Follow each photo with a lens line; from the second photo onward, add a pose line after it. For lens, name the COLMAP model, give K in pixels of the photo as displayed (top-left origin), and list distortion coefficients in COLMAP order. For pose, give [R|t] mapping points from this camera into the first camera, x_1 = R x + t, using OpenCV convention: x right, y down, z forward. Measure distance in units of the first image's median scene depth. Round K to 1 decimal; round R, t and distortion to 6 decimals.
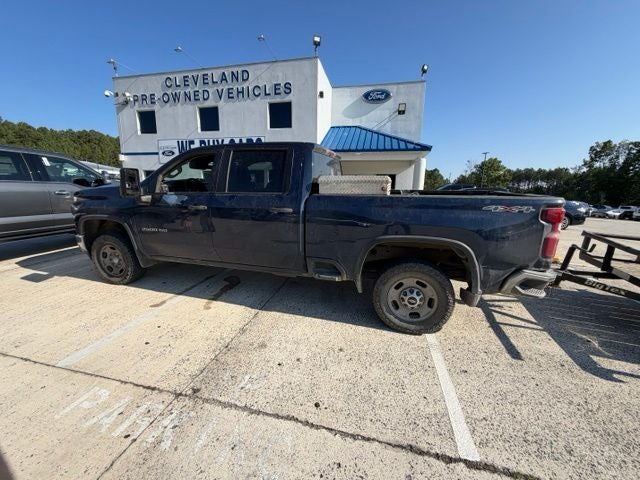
lens RADIAL K [[254.4, 0, 318.8], [0, 254.4, 241.9], [0, 0, 1]] dist [0.001777, -0.000709]
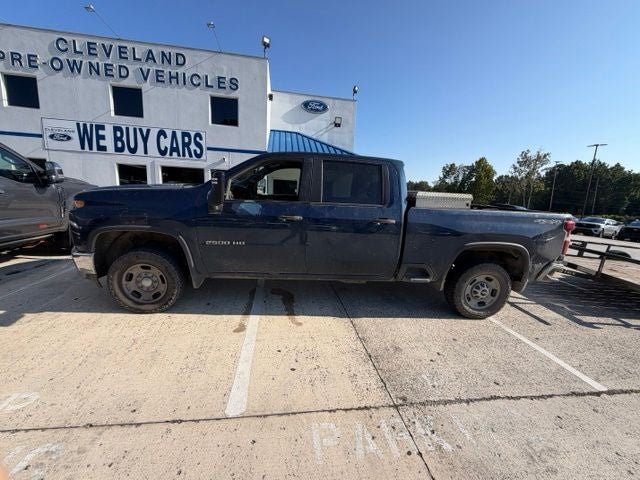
lens RADIAL K [[254.4, 0, 318.2], [0, 254.4, 242.2], [0, 0, 1]] dist [0.001777, -0.000709]
pose [[0.930736, -0.032154, 0.364275, -0.195109], [0.034937, 0.999389, -0.001050, -0.011030], [-0.364018, 0.013703, 0.931291, 0.024986]]
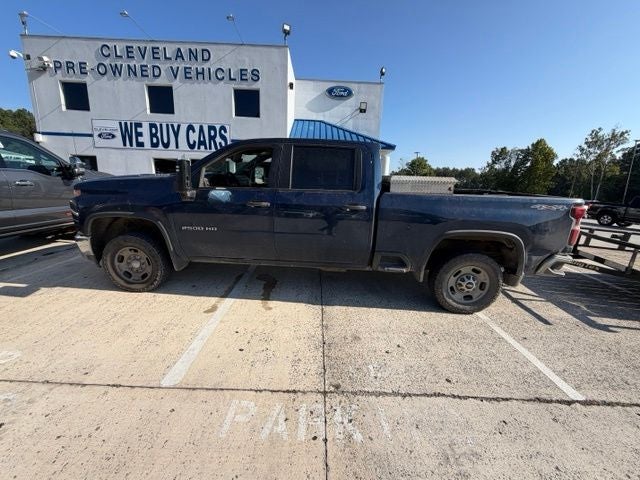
lens RADIAL K [[254.4, 0, 319.2], [0, 254.4, 241.5], [0, 0, 1]] dist [0.001777, -0.000709]
pose [[0.972905, -0.030951, 0.229123, -0.128591], [0.024821, 0.999254, 0.029589, -0.005139], [-0.229868, -0.023100, 0.972948, 0.005501]]
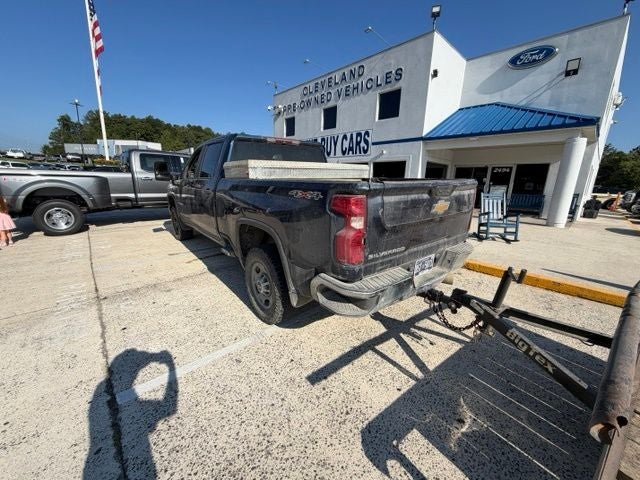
lens RADIAL K [[254.4, 0, 318.6], [0, 254.4, 241.2], [0, 0, 1]] dist [0.001777, -0.000709]
pose [[0.822327, 0.140069, -0.551506, 0.243819], [-0.130973, 0.989798, 0.056096, -0.006237], [0.553737, 0.026103, 0.832283, 0.067265]]
